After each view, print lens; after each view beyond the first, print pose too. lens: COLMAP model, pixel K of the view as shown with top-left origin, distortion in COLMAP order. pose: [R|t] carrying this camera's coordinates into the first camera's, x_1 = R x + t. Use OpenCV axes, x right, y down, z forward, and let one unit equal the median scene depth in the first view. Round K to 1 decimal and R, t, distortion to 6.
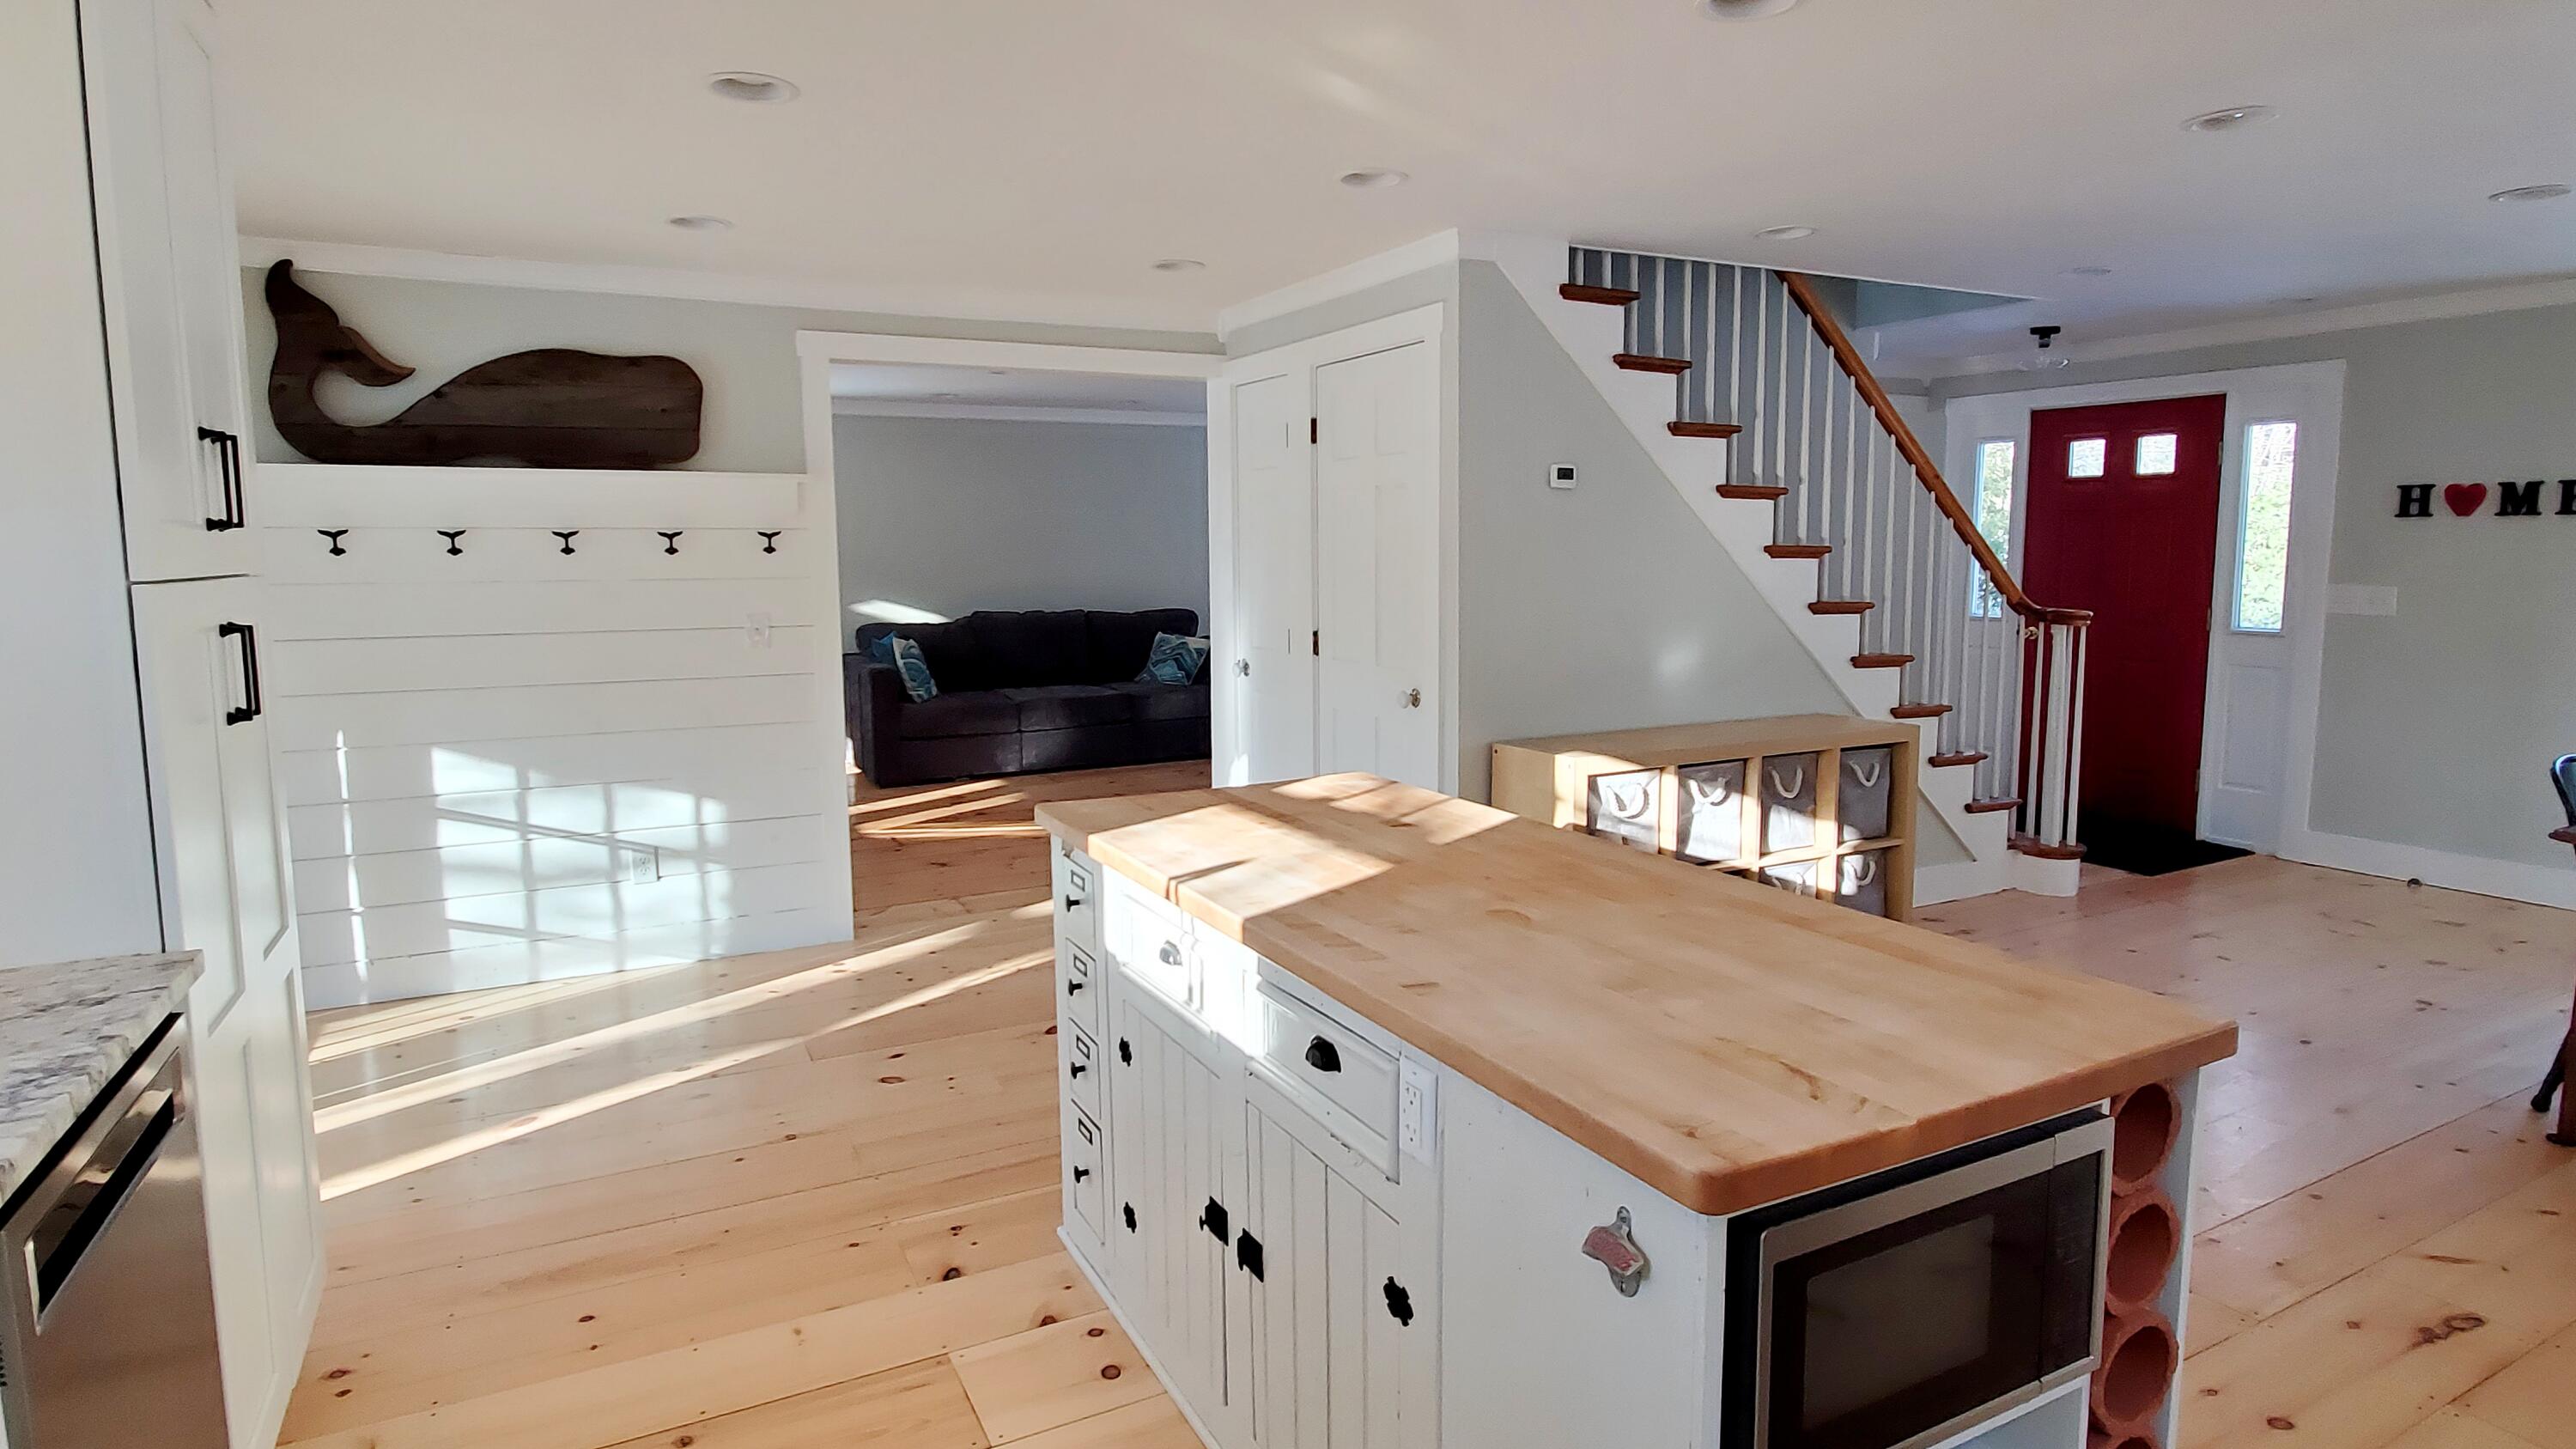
lens RADIAL K [[1320.6, 0, 1312.2], [0, 1320.6, 708.9], [0, 0, 1]] dist [0.006793, -0.000099]
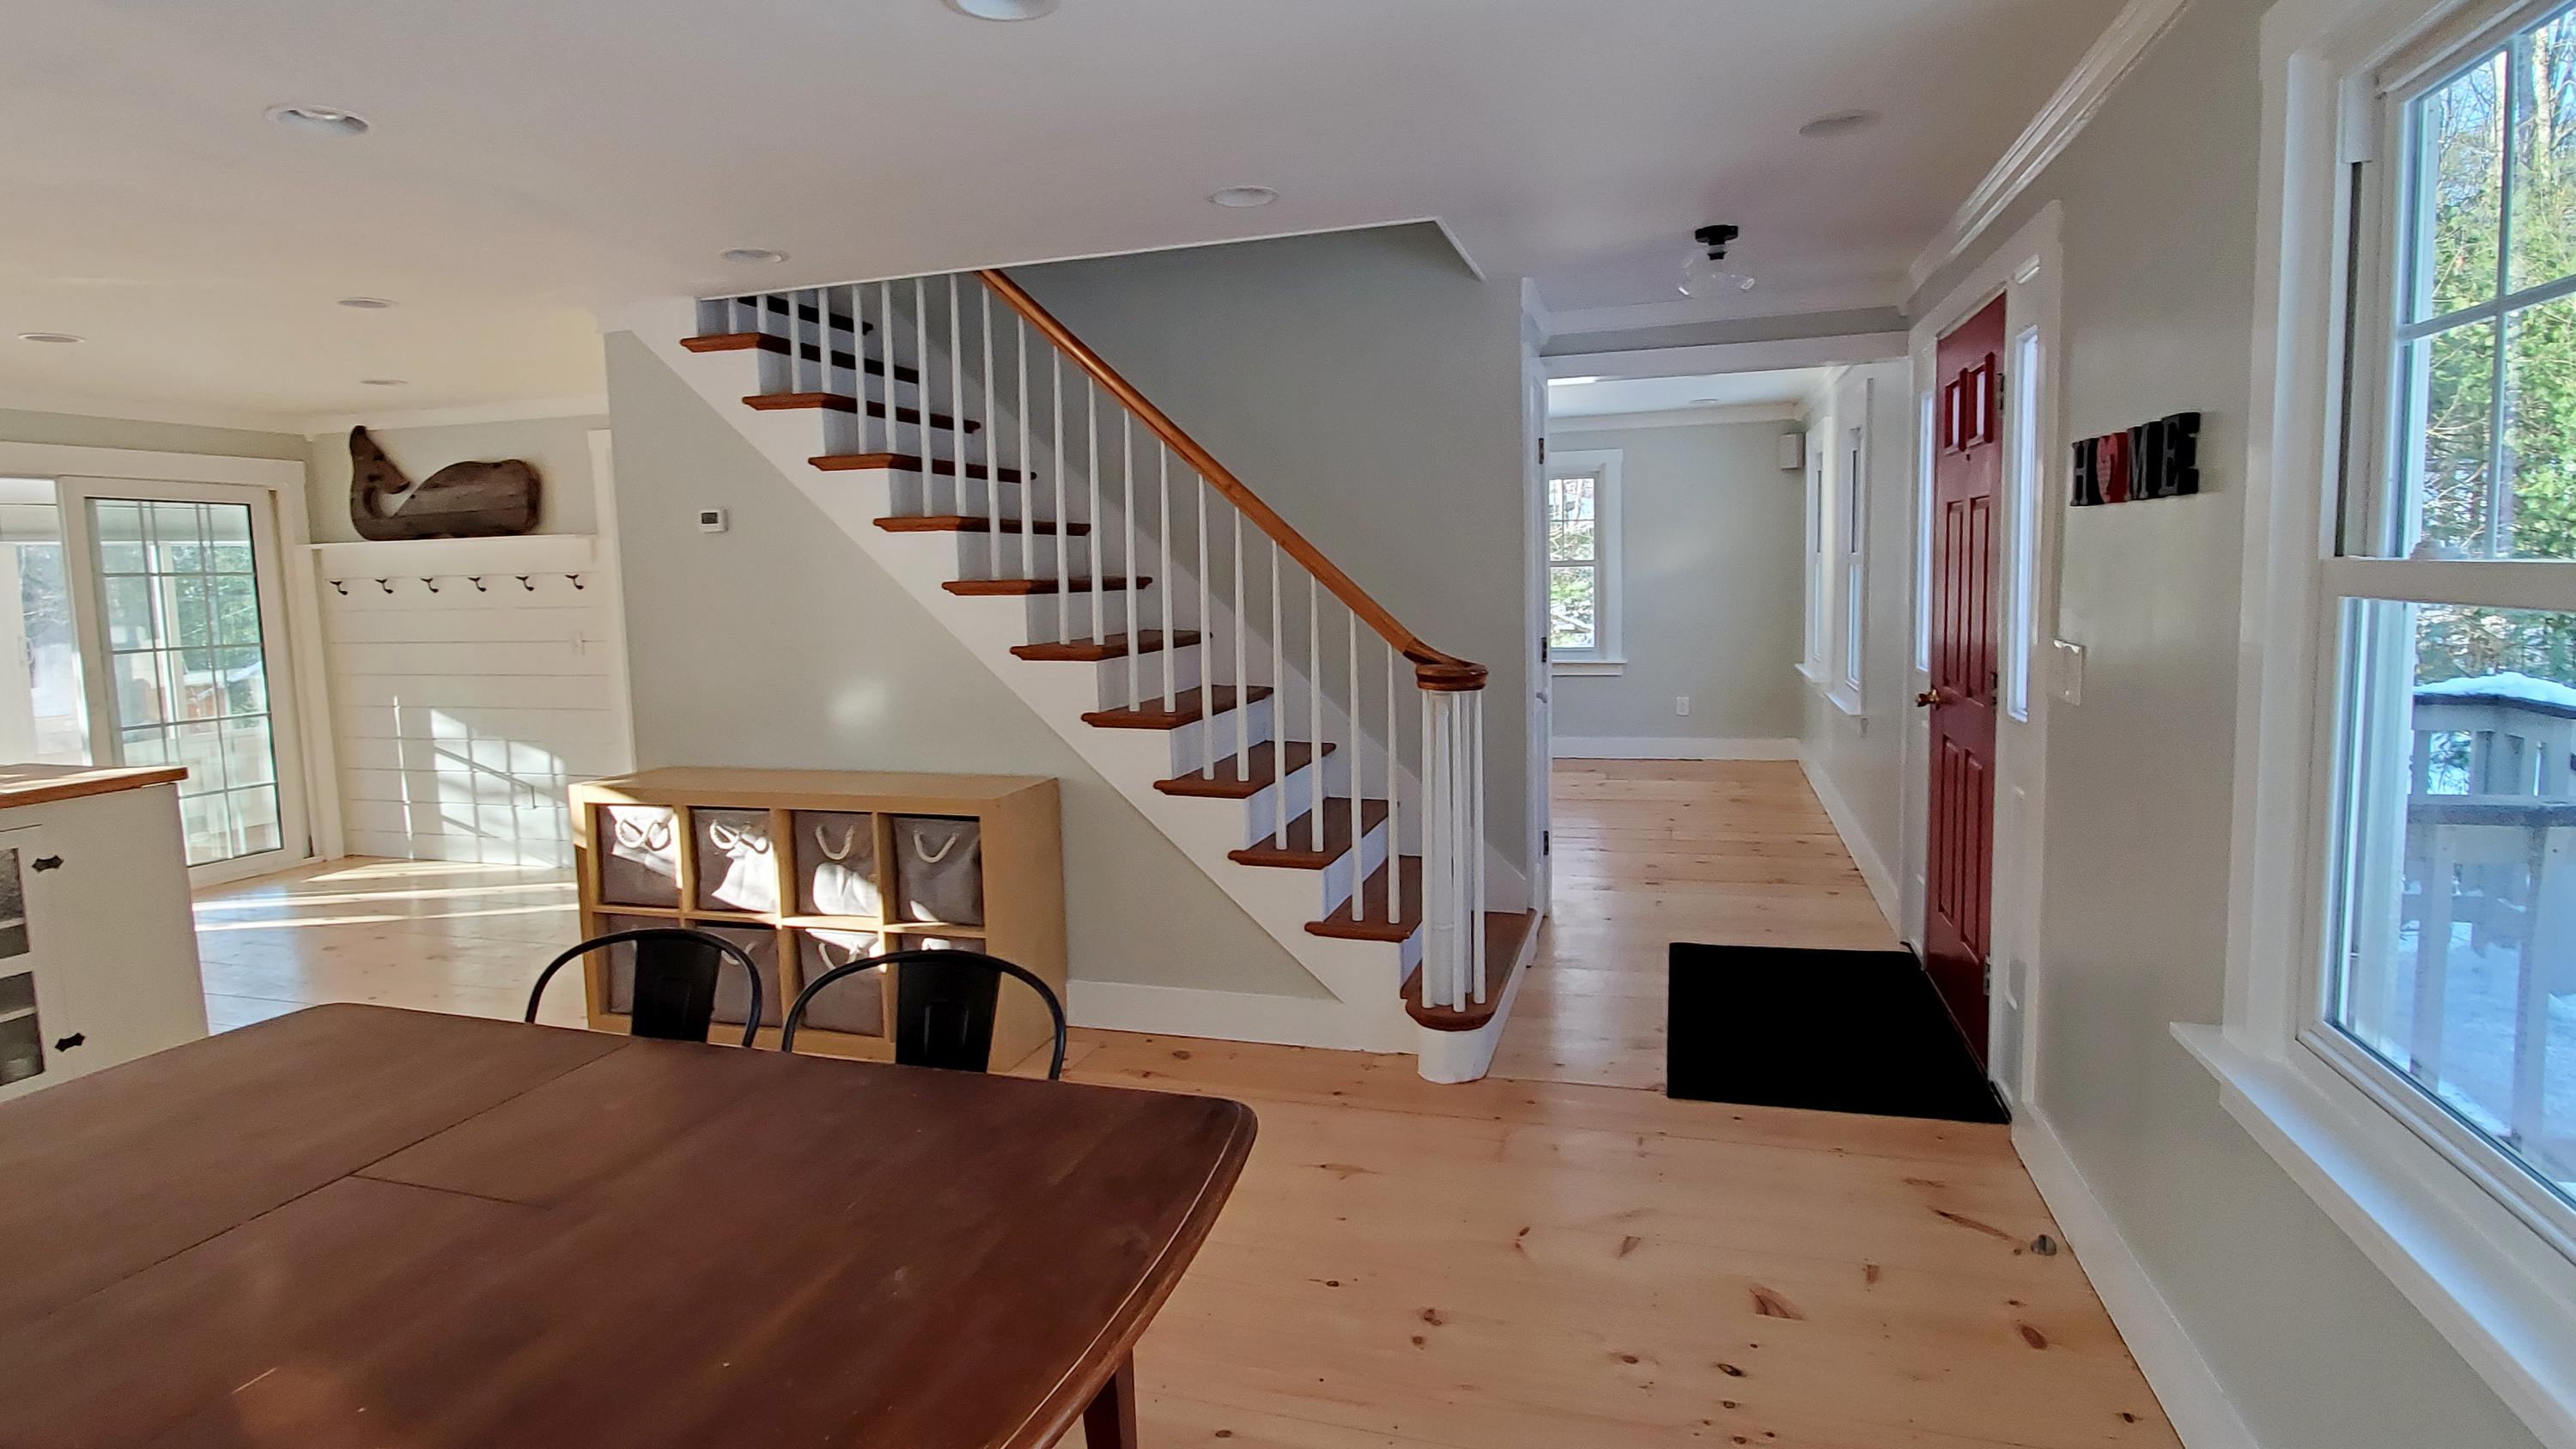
lens RADIAL K [[1320.6, 0, 1304.7], [0, 1320.6, 716.4], [0, 0, 1]] dist [0.006793, -0.000099]
pose [[0.709110, 0.068790, -0.701734, 1.200723], [-0.063582, 0.997413, 0.033524, -0.081504], [0.702225, 0.020845, 0.711650, 0.555742]]
